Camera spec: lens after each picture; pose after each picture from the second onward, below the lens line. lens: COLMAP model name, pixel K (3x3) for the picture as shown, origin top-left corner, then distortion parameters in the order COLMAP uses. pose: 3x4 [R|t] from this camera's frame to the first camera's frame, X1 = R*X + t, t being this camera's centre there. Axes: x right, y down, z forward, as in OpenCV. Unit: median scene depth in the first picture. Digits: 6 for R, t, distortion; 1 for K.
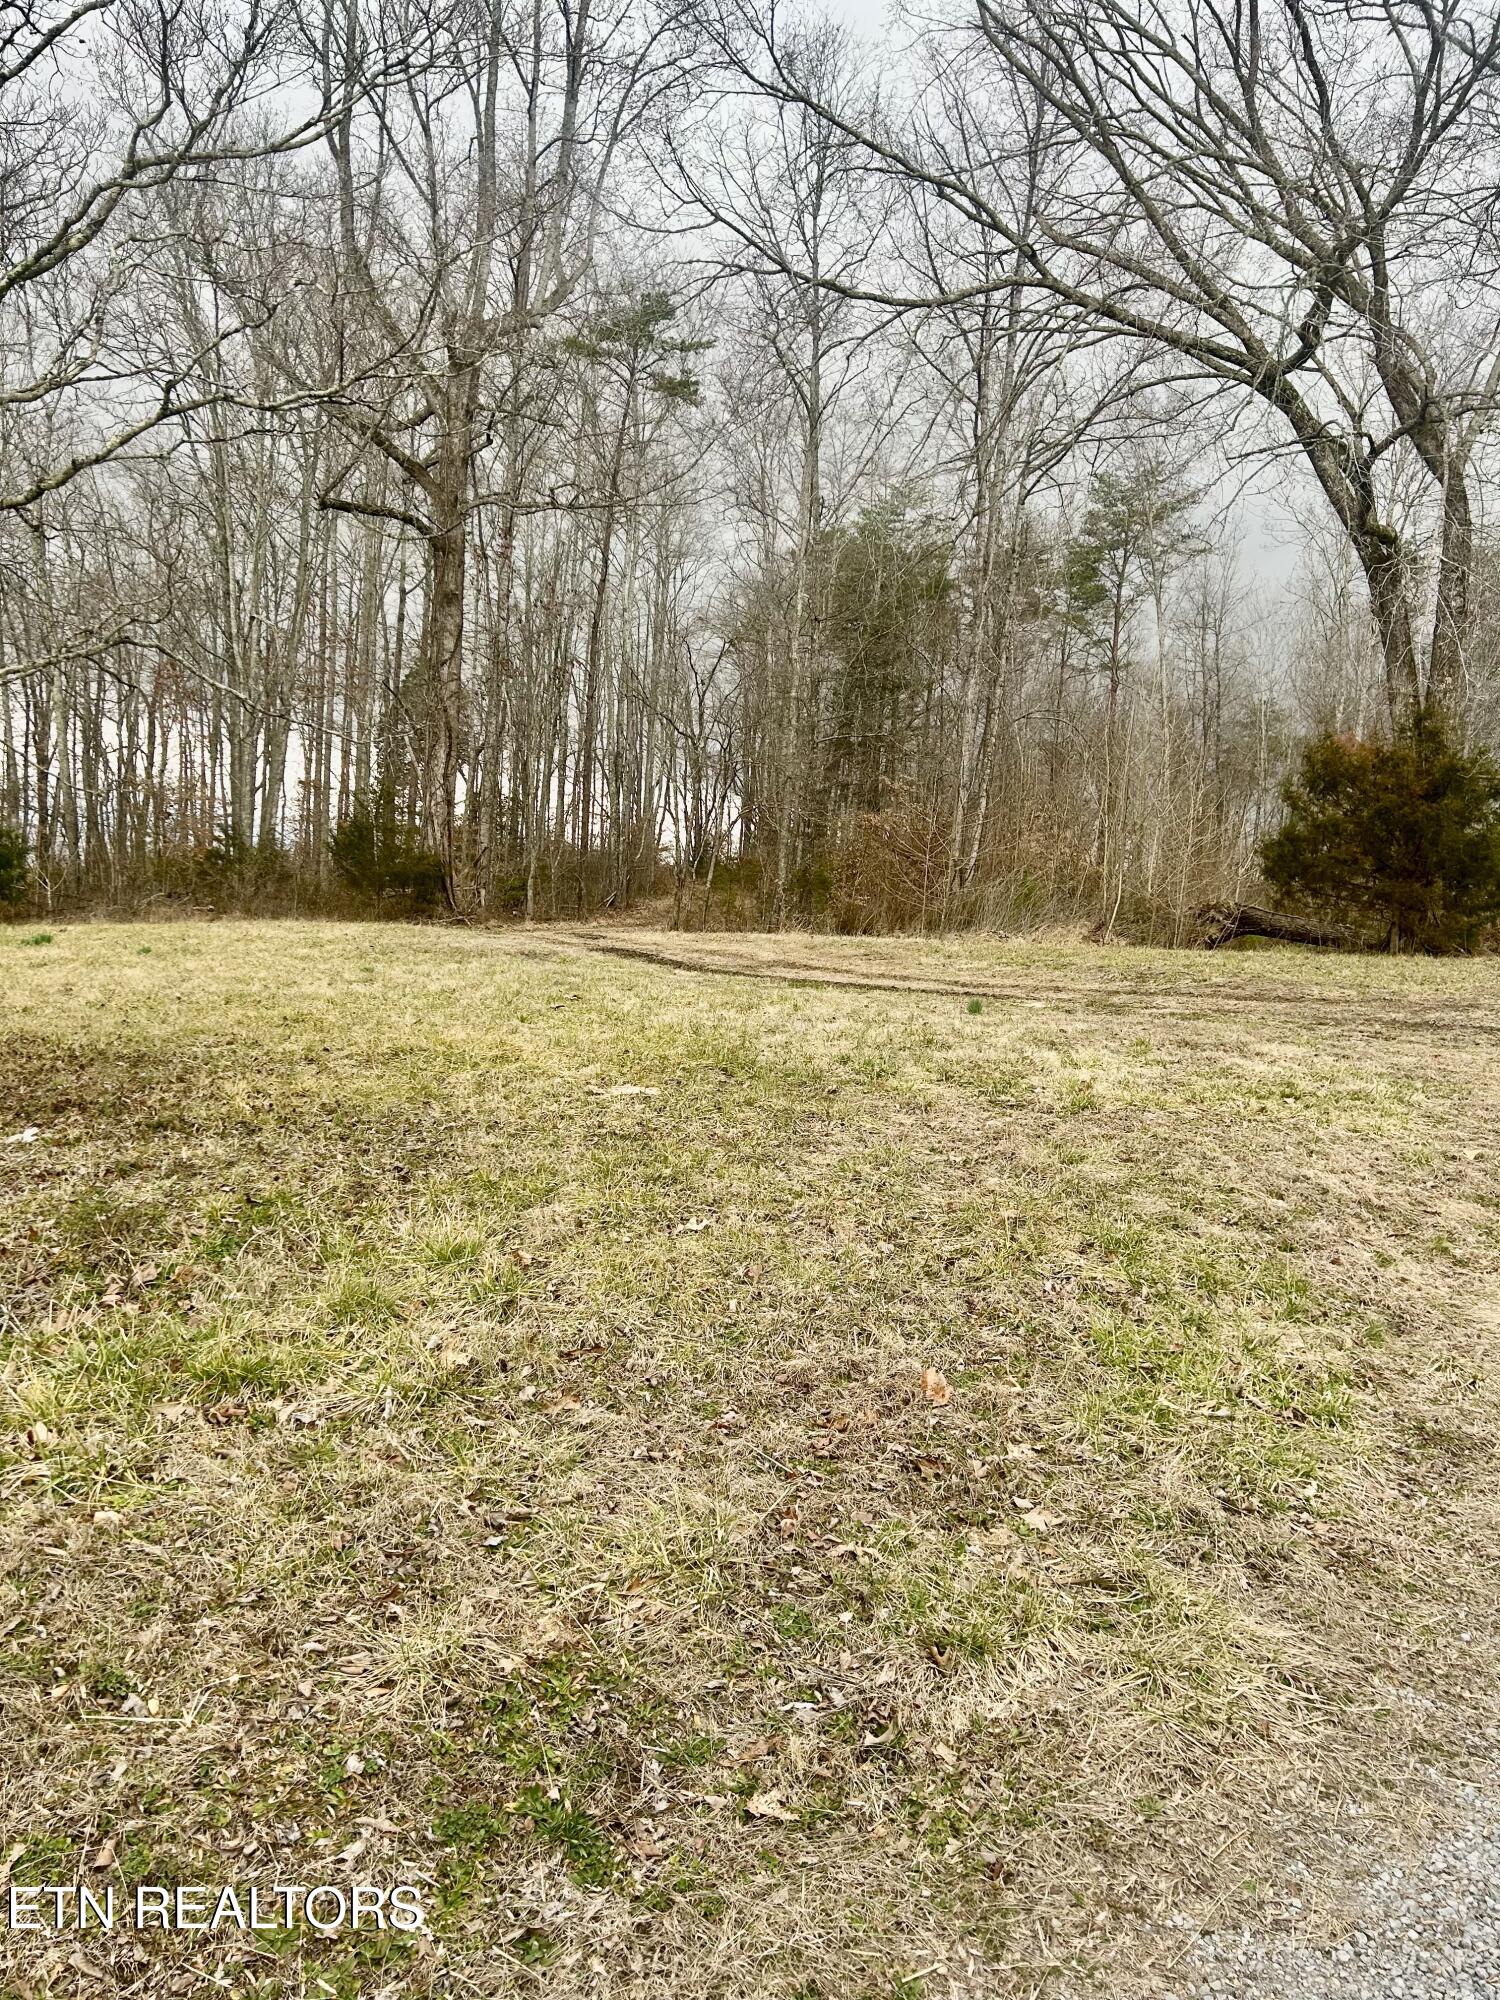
lens RADIAL K [[1509.3, 0, 753.4], [0, 1509.3, 998.9], [0, 0, 1]] dist [0.043459, 0.000538]
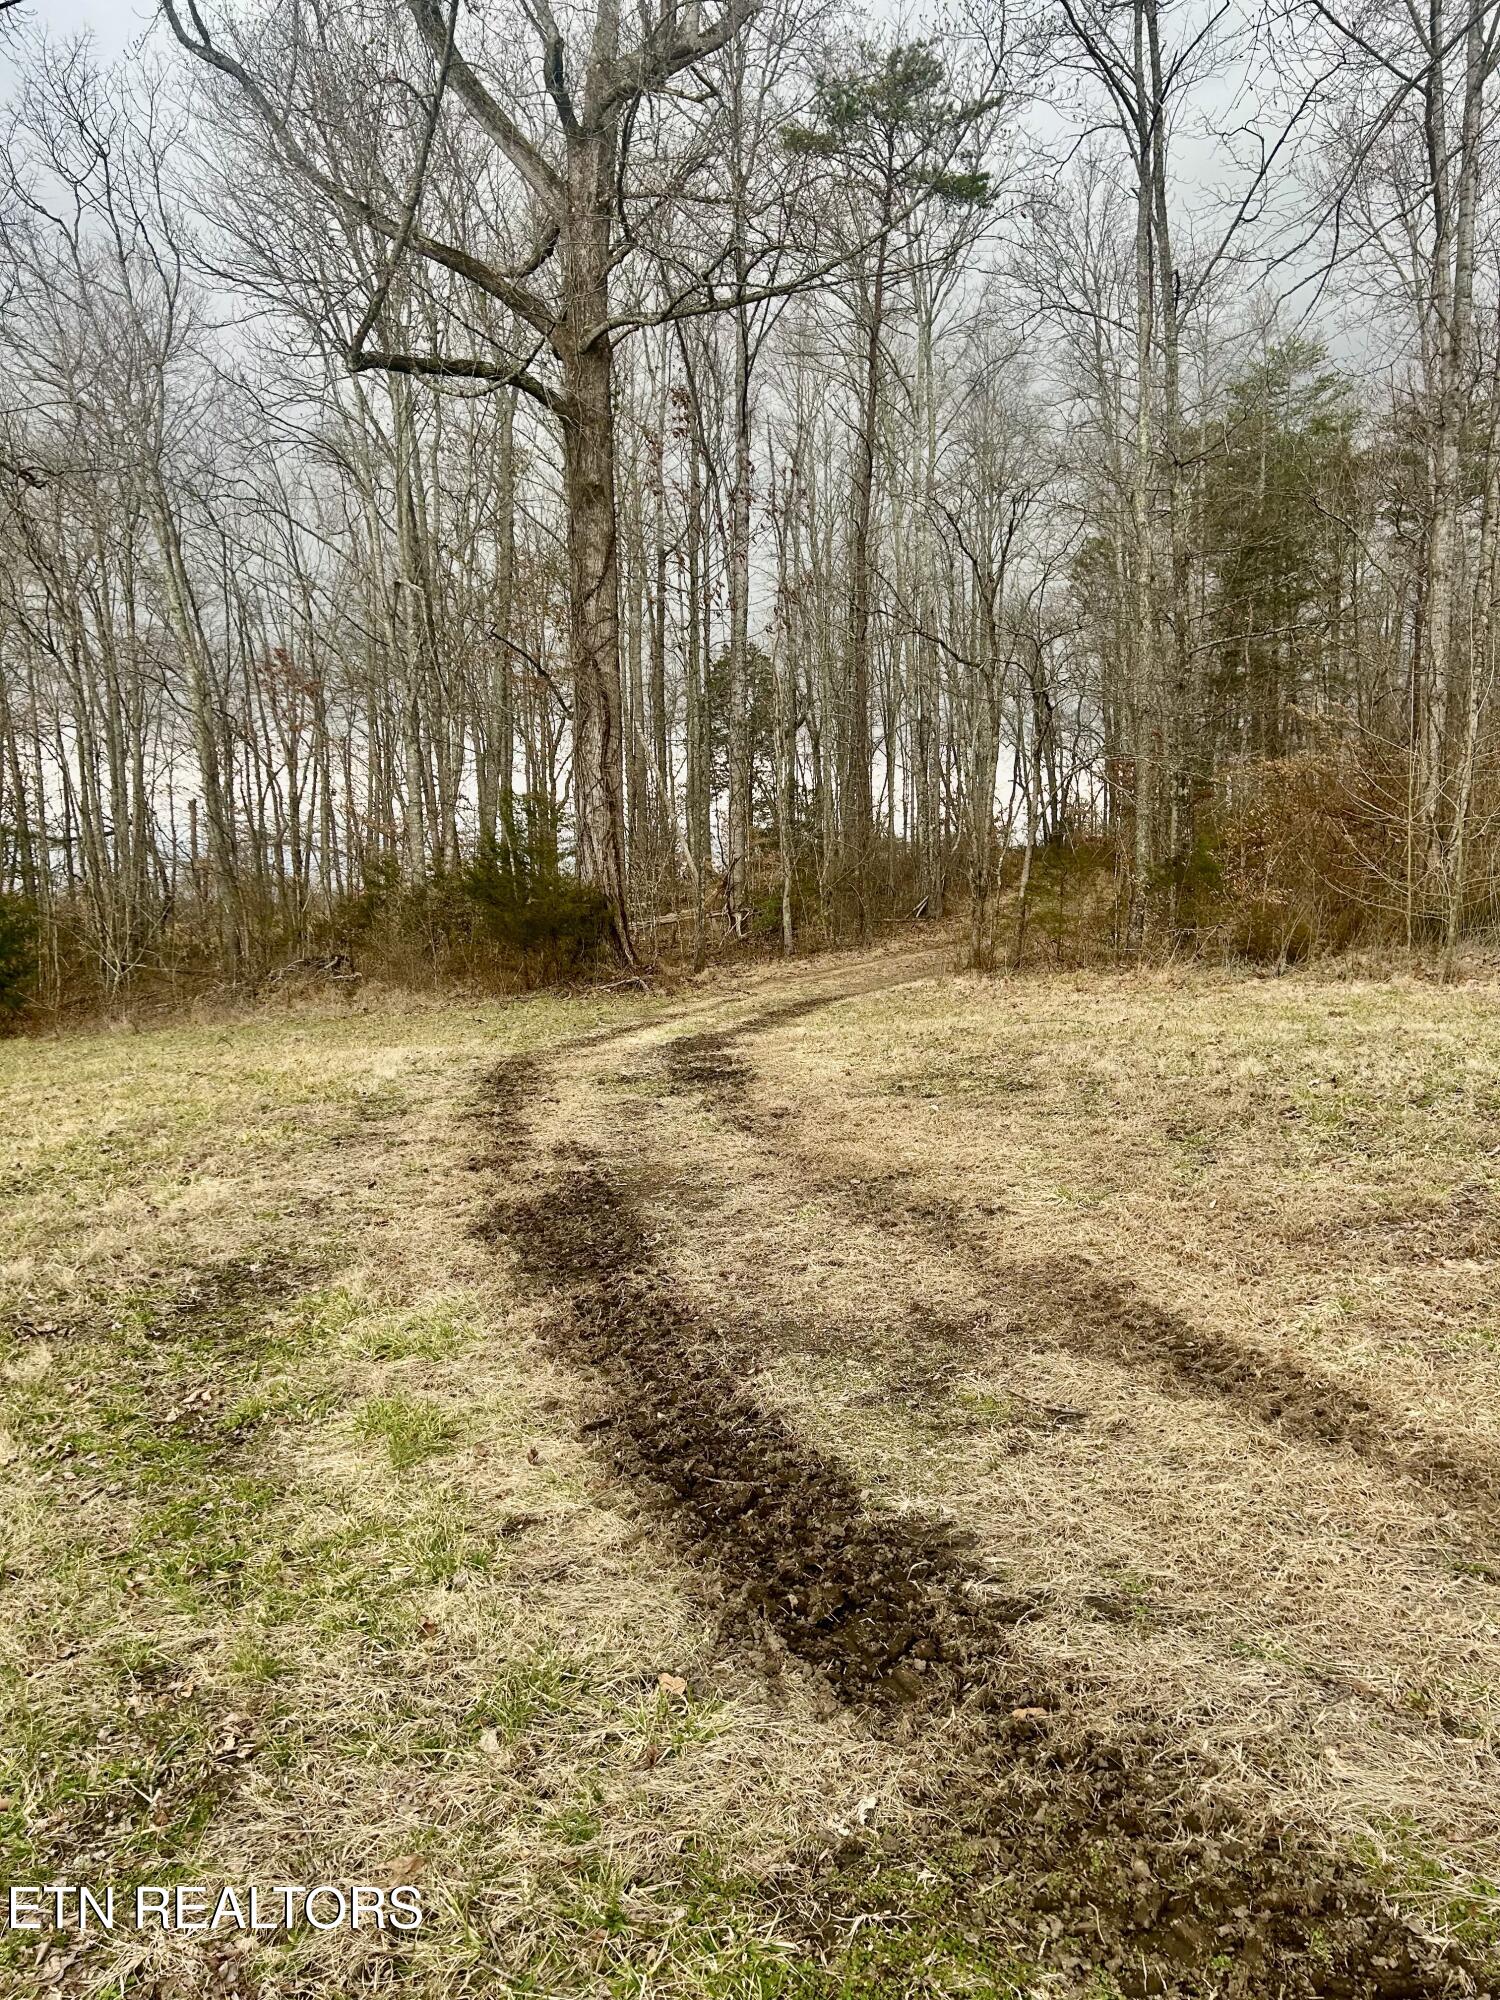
lens RADIAL K [[1509.3, 0, 750.1], [0, 1509.3, 1008.9], [0, 0, 1]] dist [0.043459, 0.000538]
pose [[0.965524, -0.063960, -0.252335, 0.015031], [0.067694, 0.997687, 0.006135, -0.033262], [0.251359, -0.023005, 0.967621, 0.302810]]
